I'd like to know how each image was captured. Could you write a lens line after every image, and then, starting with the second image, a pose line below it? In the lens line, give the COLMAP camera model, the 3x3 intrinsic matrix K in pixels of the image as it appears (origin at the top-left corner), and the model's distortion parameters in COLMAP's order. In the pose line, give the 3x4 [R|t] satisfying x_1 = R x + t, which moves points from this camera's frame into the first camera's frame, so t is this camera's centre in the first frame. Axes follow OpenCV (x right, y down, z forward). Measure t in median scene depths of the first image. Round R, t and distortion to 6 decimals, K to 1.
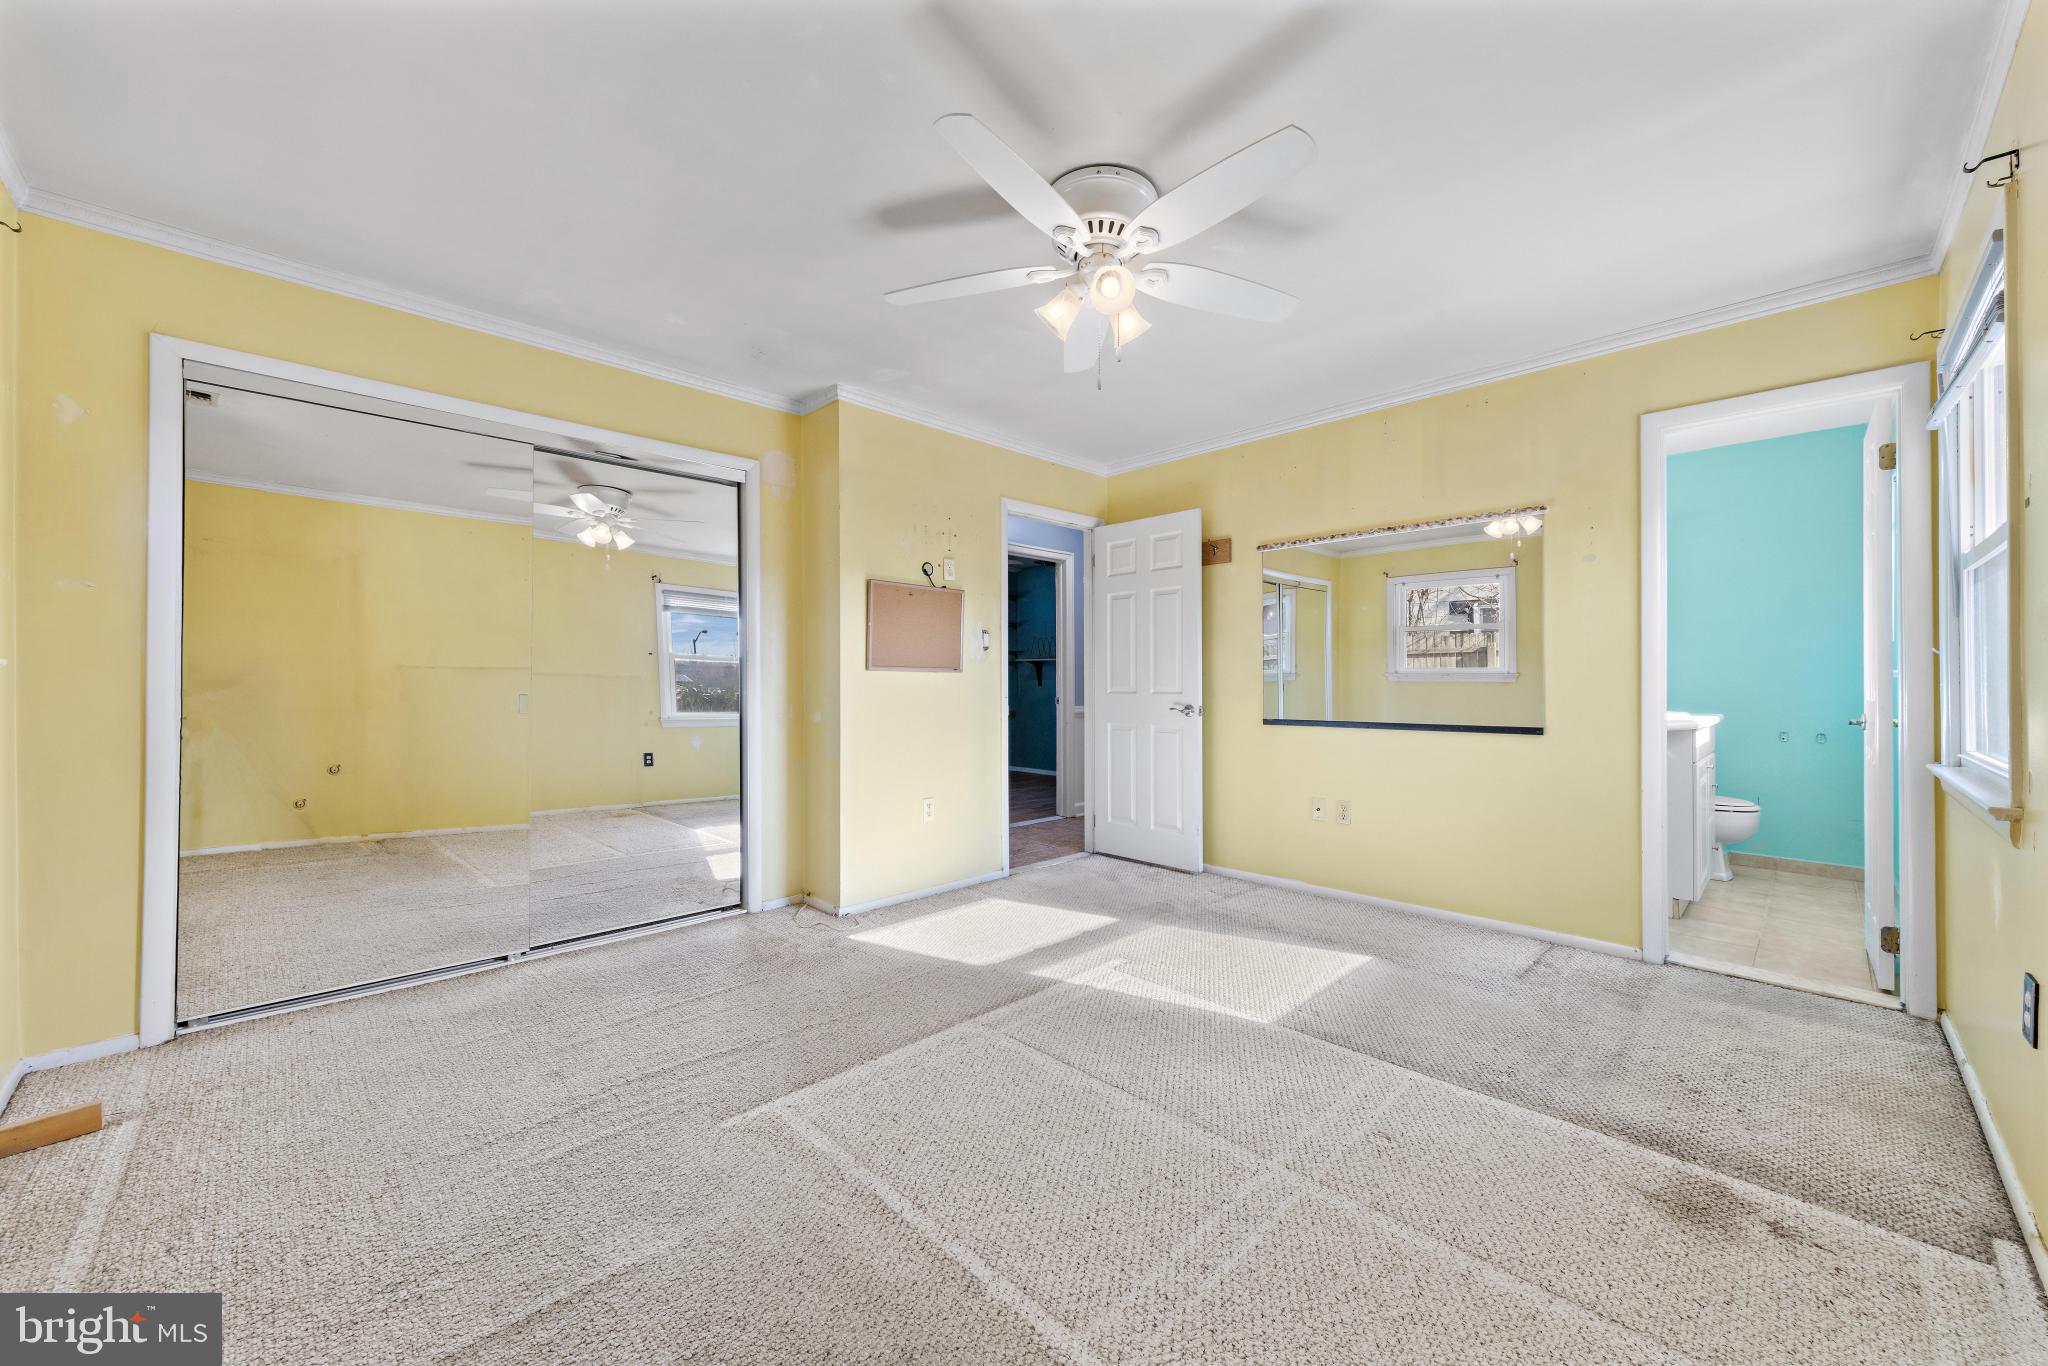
lens RADIAL K [[782.3, 0, 1032.7], [0, 782.3, 679.2], [0, 0, 1]] dist [0.002664, -0.000188]
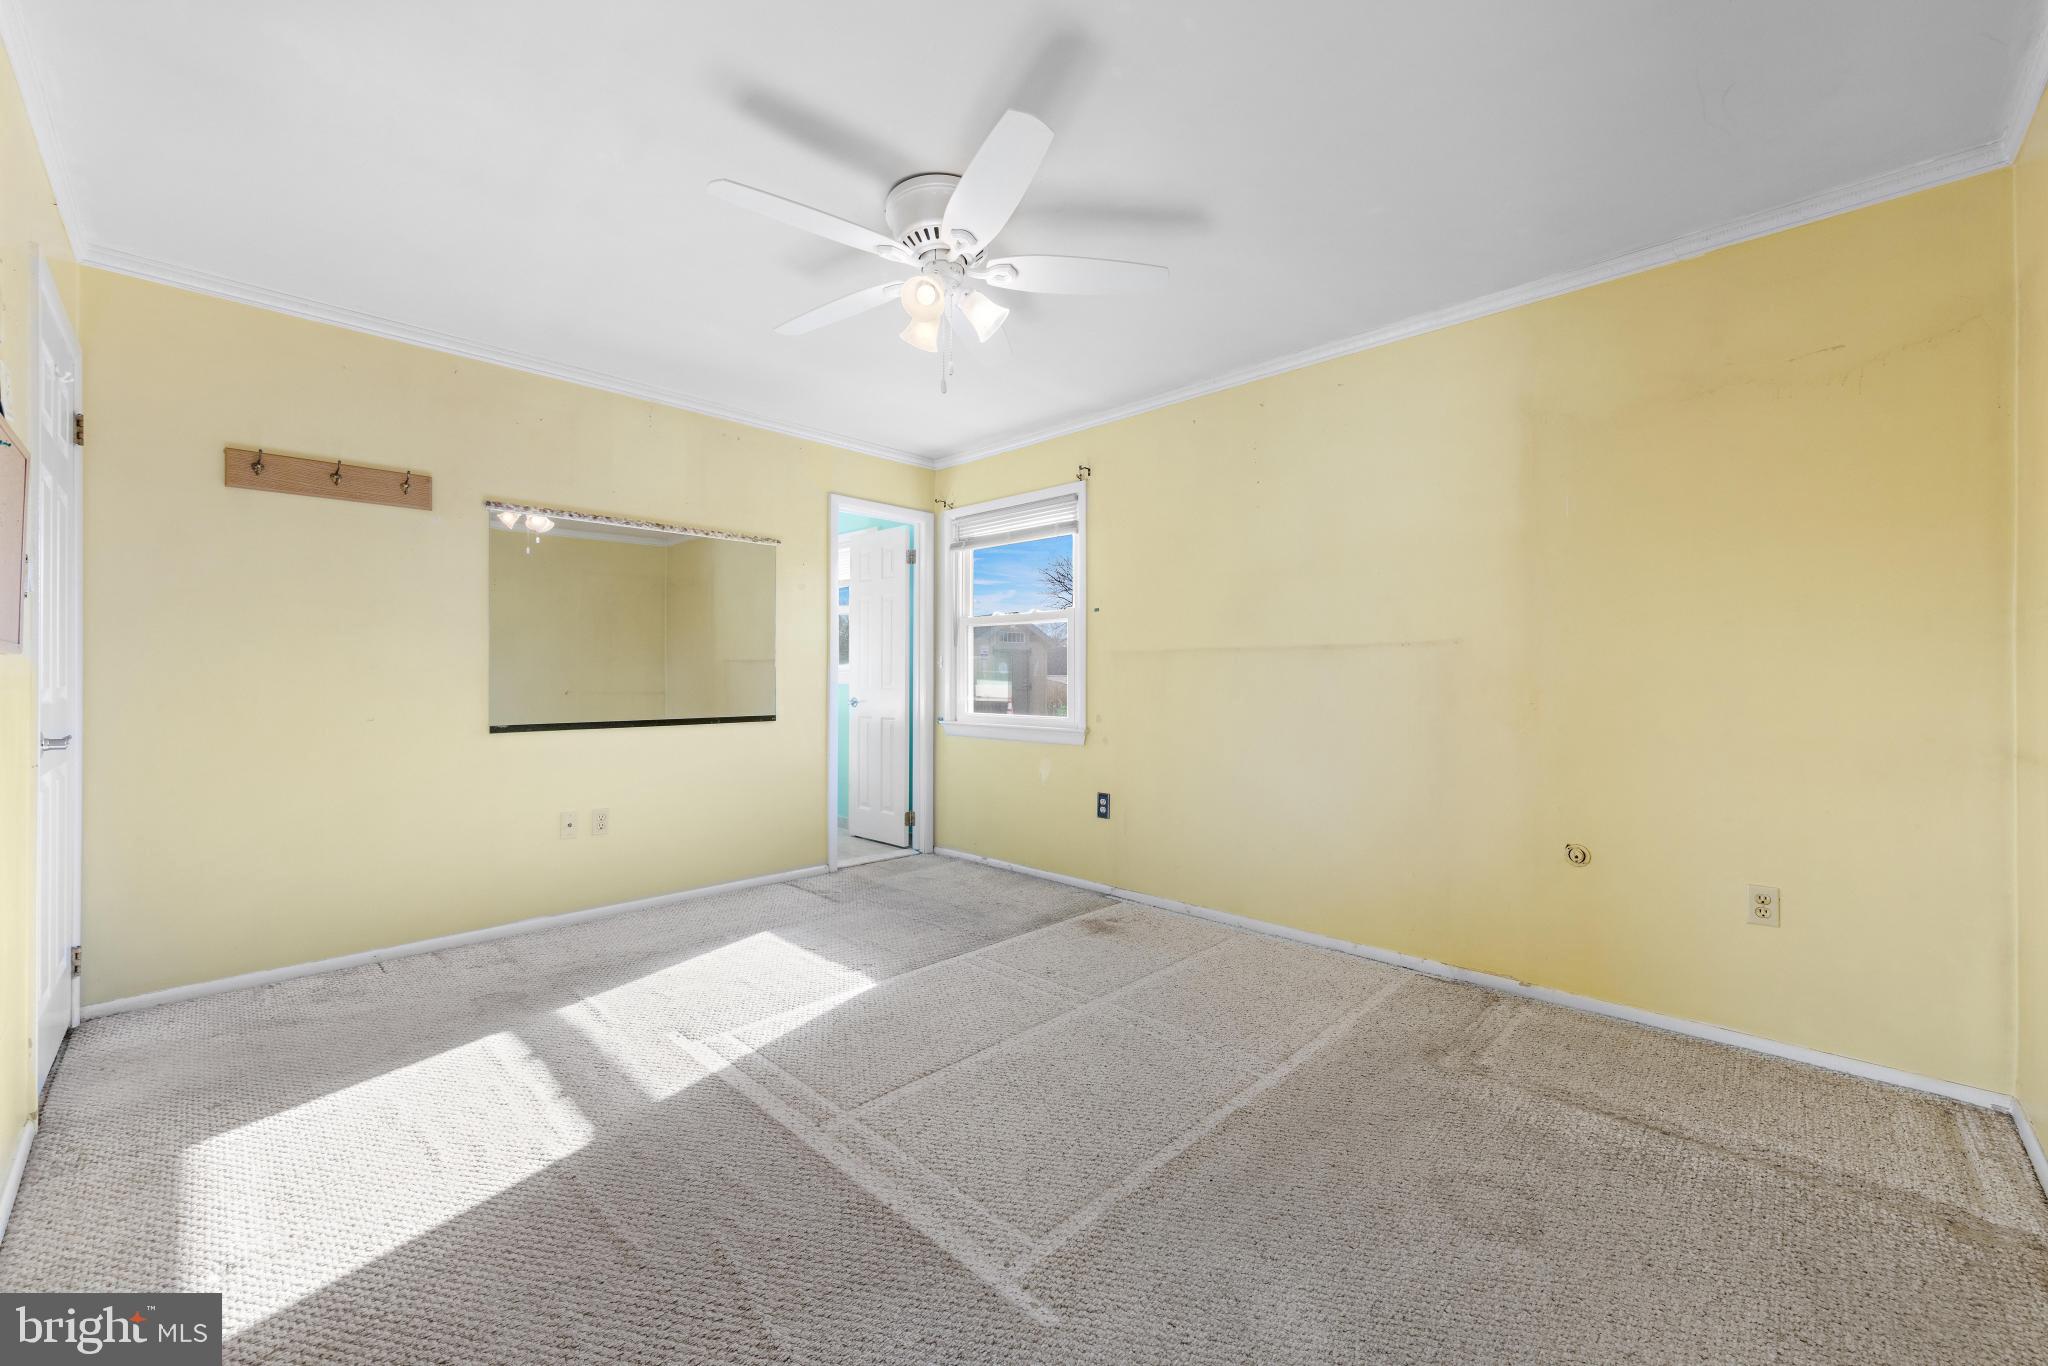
lens RADIAL K [[808.5, 0, 1032.0], [0, 808.5, 679.6], [0, 0, 1]] dist [0.006224, -0.000463]
pose [[-0.032295, -0.000075, 0.999478, -0.801649], [-0.006215, 0.999981, -0.000126, 0.002234], [-0.999459, -0.006216, -0.032295, 0.757219]]
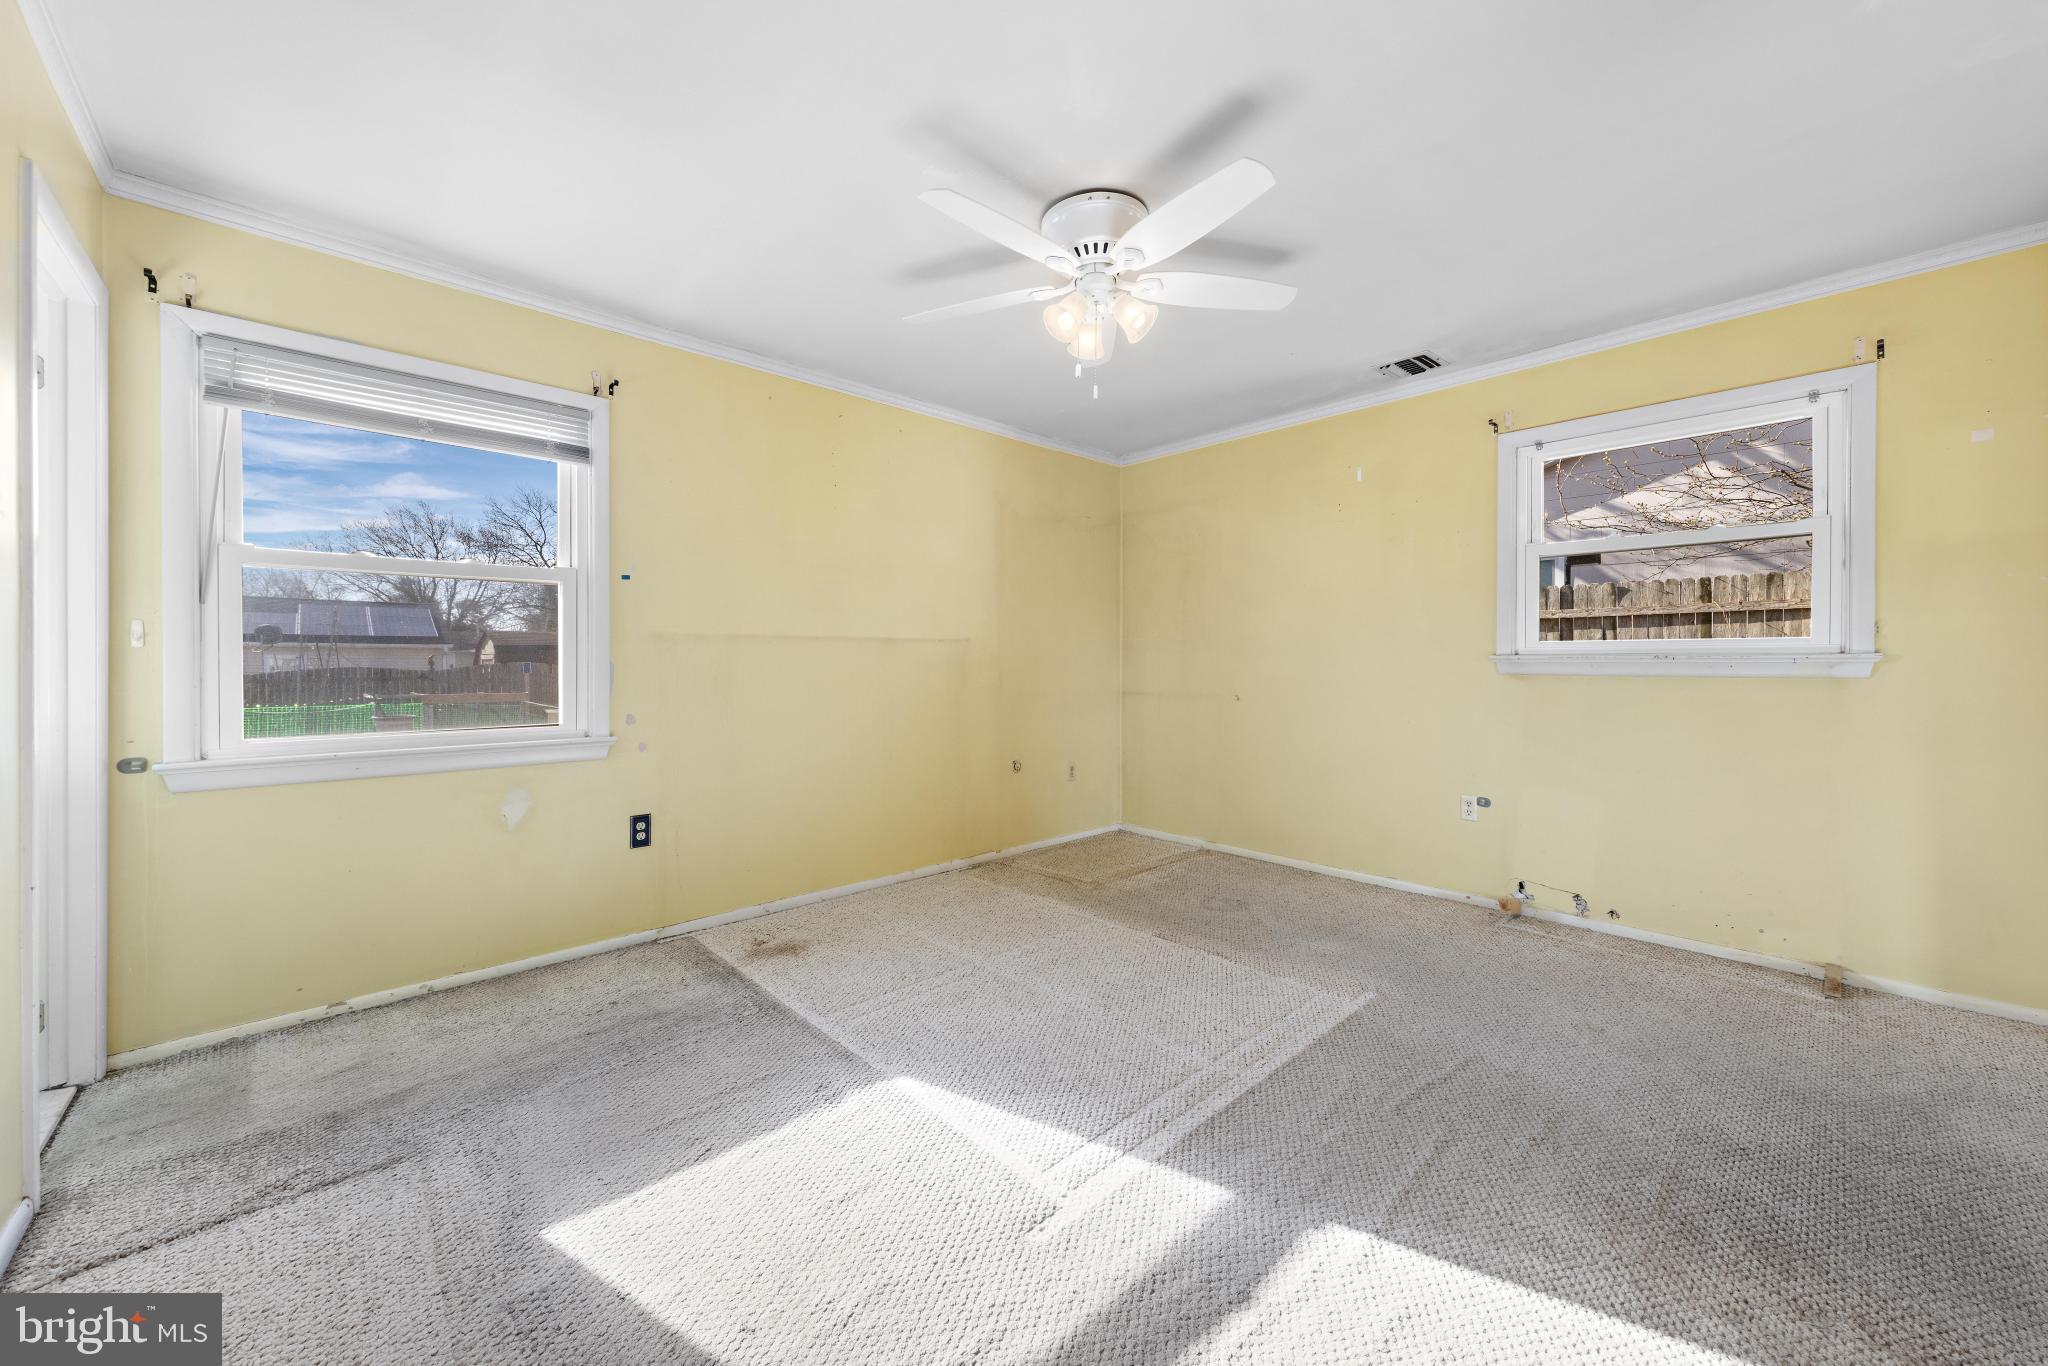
lens RADIAL K [[746.1, 0, 1052.7], [0, 746.1, 661.8], [0, 0, 1]] dist [0.006837, -0.001162]
pose [[-0.999999, 0.001495, -0.000163, 0.118929], [0.001495, 0.999994, -0.003198, -0.004091], [0.000158, -0.003198, -0.999995, 1.671451]]
